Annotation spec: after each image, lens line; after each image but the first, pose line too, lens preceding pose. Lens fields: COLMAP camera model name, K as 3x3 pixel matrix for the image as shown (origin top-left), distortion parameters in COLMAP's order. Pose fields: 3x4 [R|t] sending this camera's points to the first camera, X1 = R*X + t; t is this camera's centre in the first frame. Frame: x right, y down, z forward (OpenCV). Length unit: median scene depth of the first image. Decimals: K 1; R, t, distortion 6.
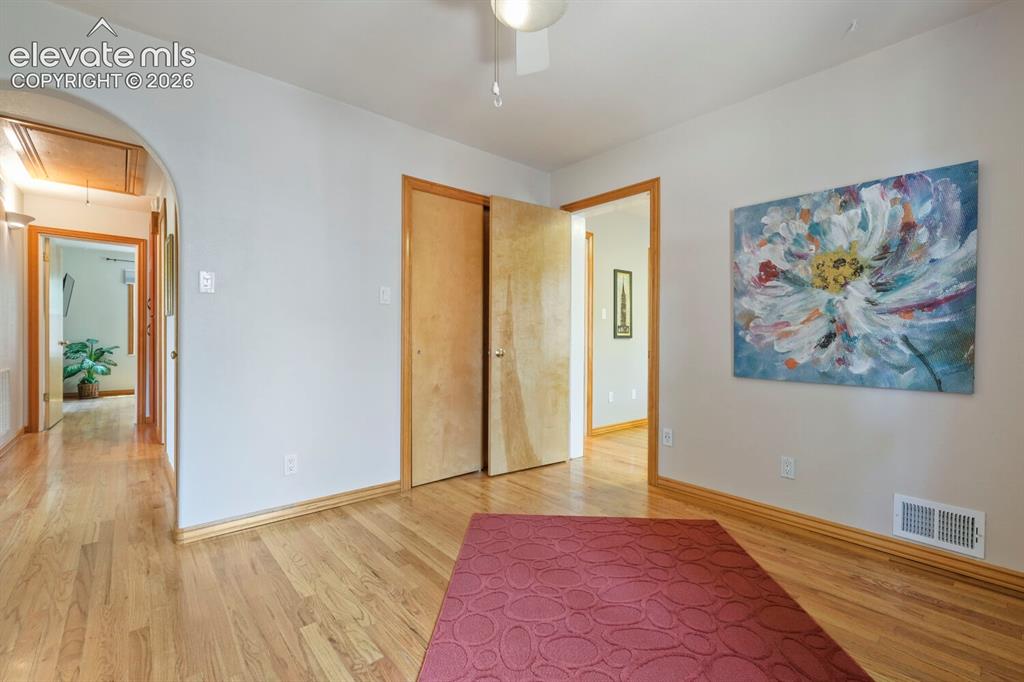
lens RADIAL K [[453.9, 0, 509.4], [0, 453.9, 333.4], [0, 0, 1]] dist [-0.003098, -0.000291]
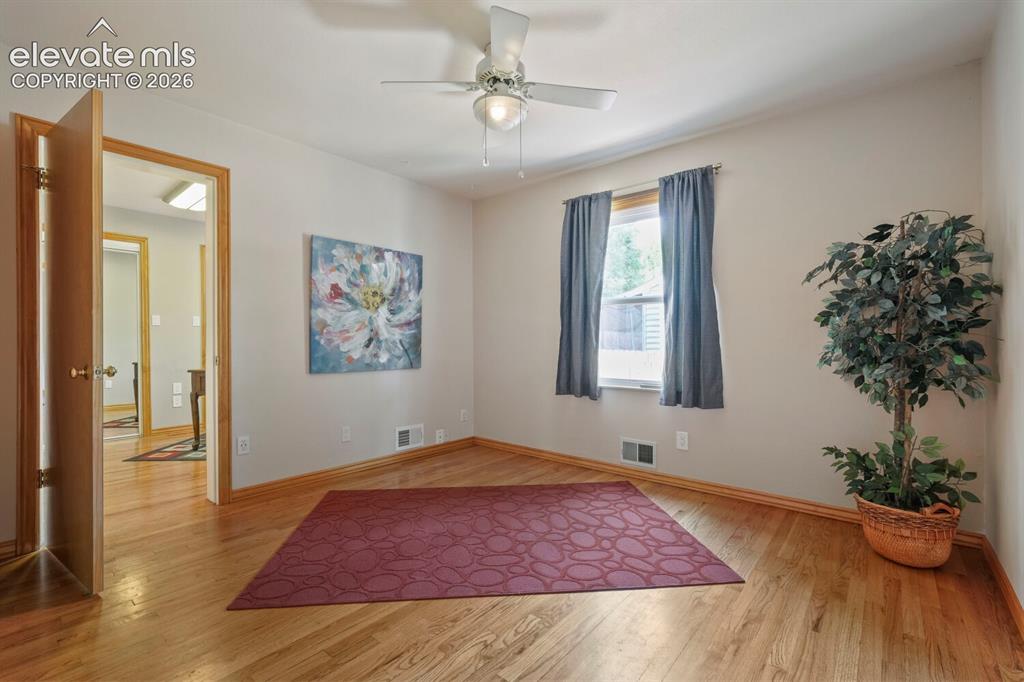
lens RADIAL K [[453.9, 0, 509.4], [0, 453.9, 333.4], [0, 0, 1]] dist [-0.003098, -0.000291]
pose [[-0.171975, 0.007480, 0.985073, -0.923626], [-0.009285, 0.999914, -0.009214, -0.006585], [-0.985058, -0.010731, -0.171891, 0.810247]]
